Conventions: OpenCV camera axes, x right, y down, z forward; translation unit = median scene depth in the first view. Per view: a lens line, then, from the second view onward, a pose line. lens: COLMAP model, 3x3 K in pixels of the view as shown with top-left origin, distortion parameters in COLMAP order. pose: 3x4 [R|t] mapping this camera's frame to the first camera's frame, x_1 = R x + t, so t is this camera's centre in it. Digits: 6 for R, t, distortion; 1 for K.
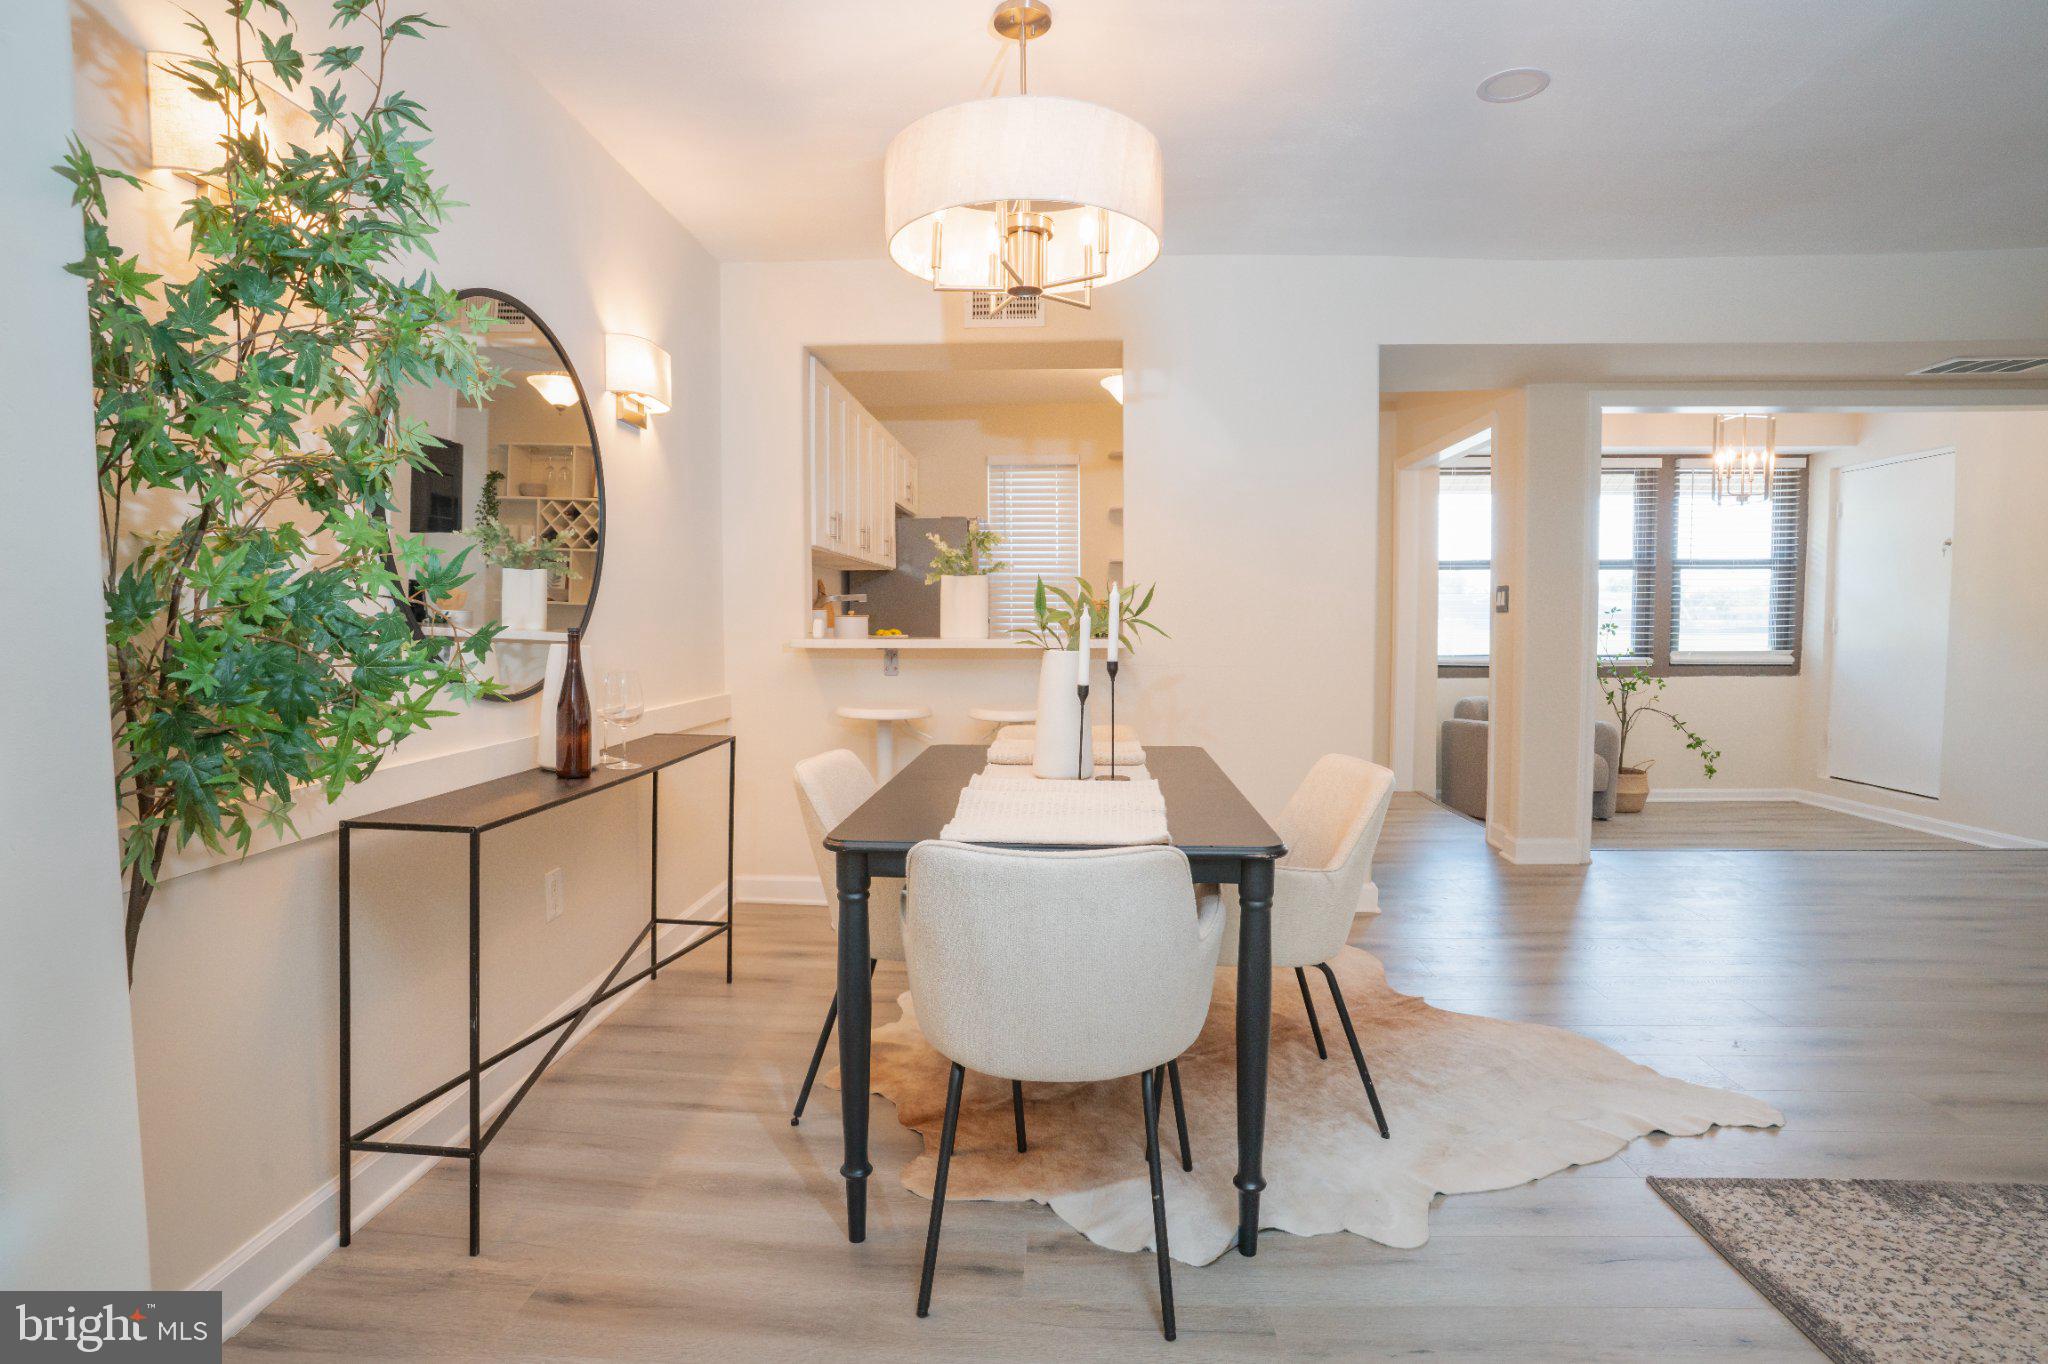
lens RADIAL K [[1031.8, 0, 1024.0], [0, 1031.8, 682.0], [0, 0, 1]] dist [-0.068136, 0.029071]
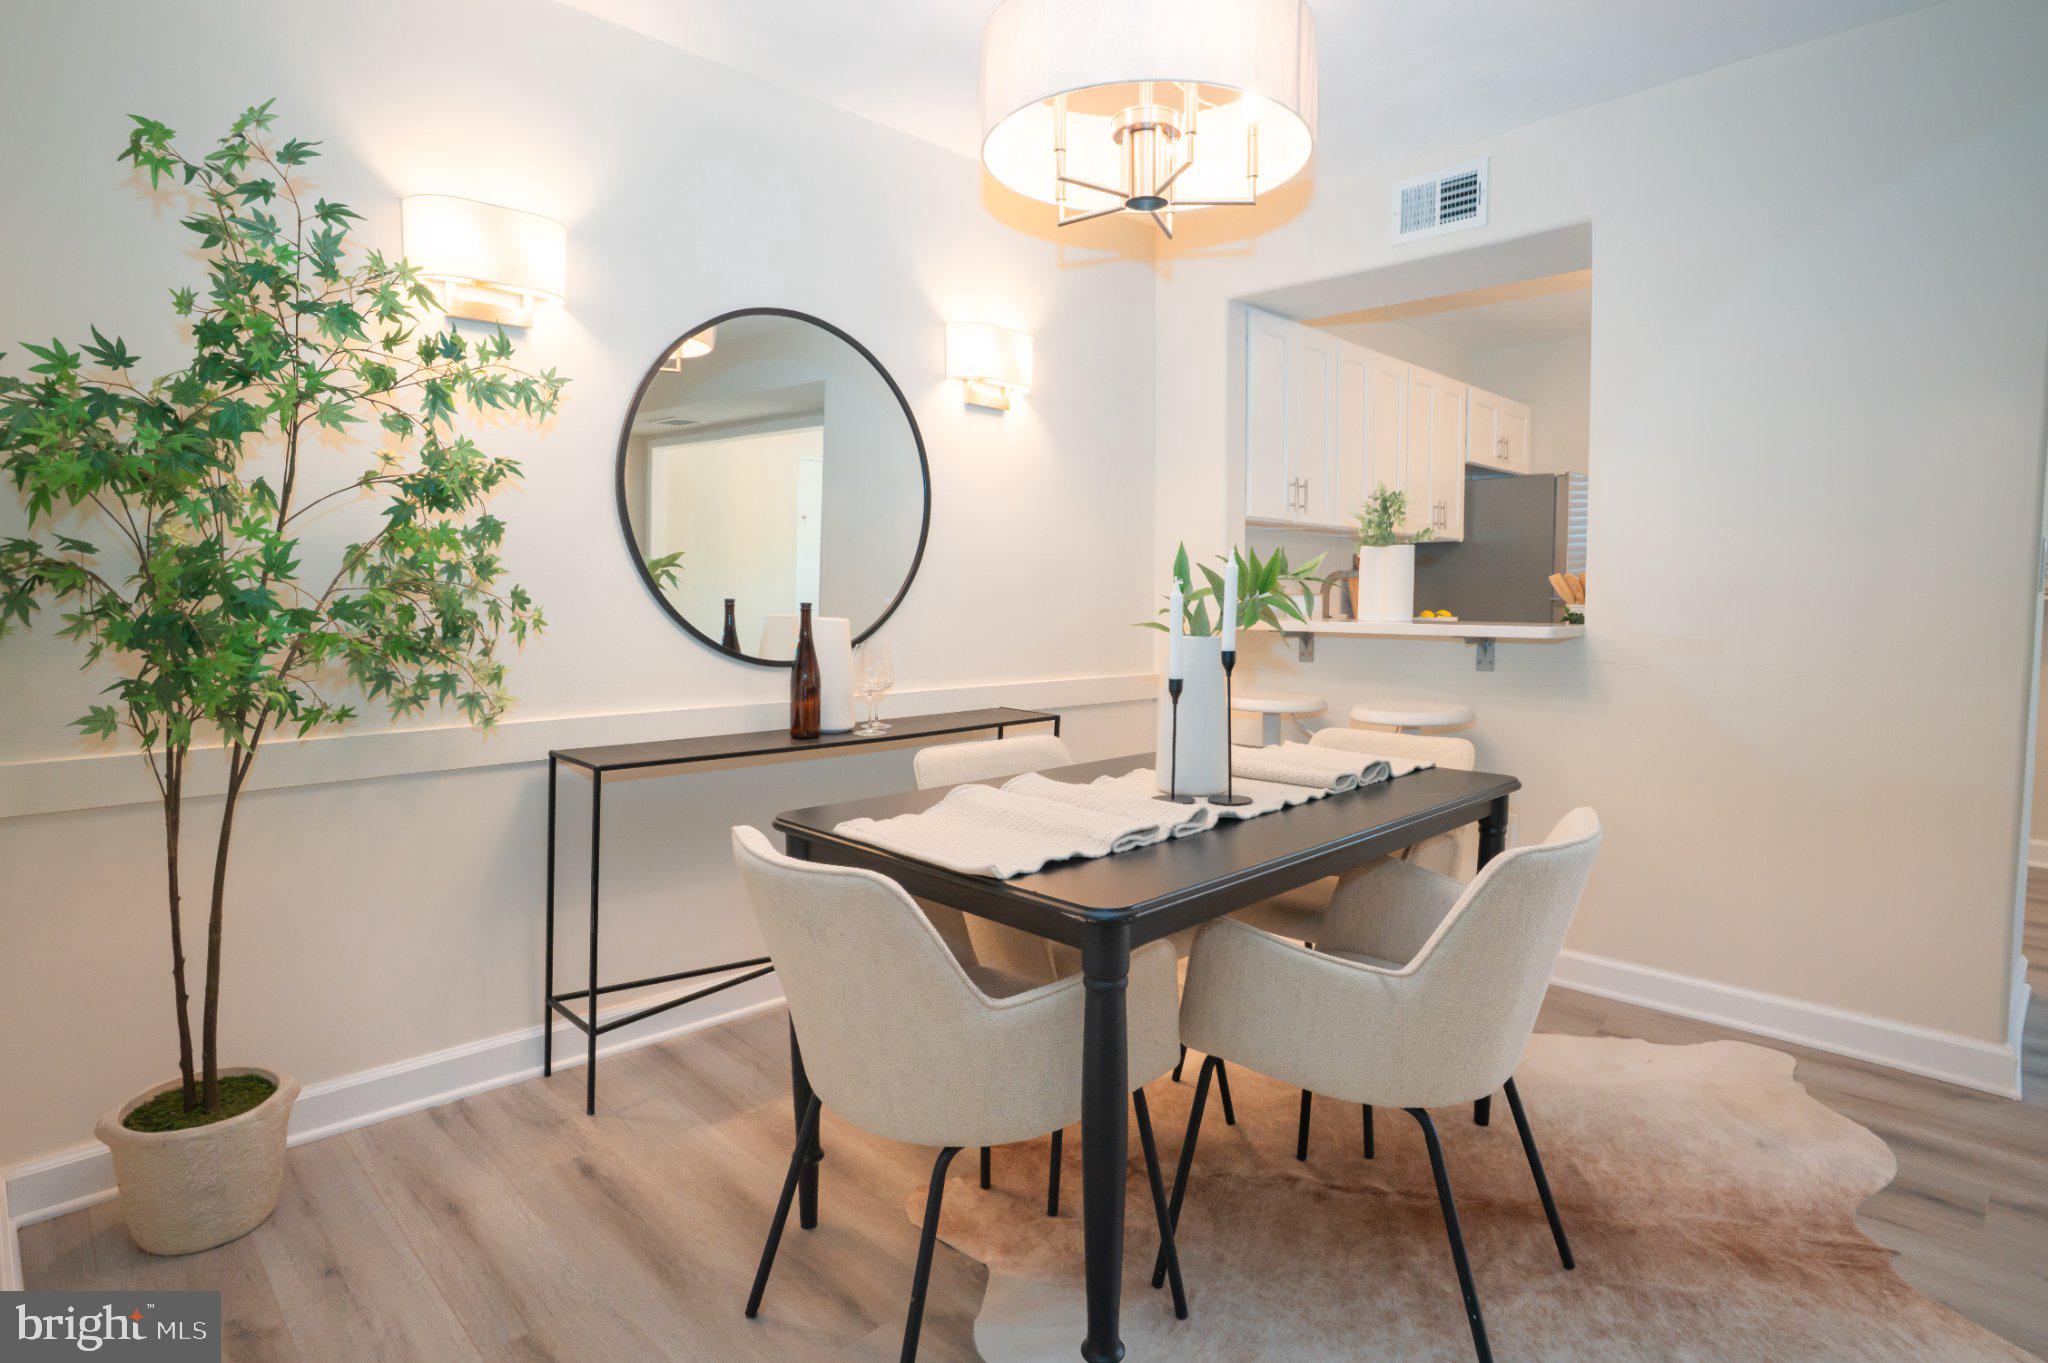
lens RADIAL K [[1066.3, 0, 1035.3], [0, 1066.3, 678.4], [0, 0, 1]] dist [-0.070707, 0.036540]
pose [[0.750226, 0.052505, -0.659093, 0.482937], [-0.043838, 0.998599, 0.029652, -0.015444], [0.659727, 0.006648, 0.751476, 0.284375]]
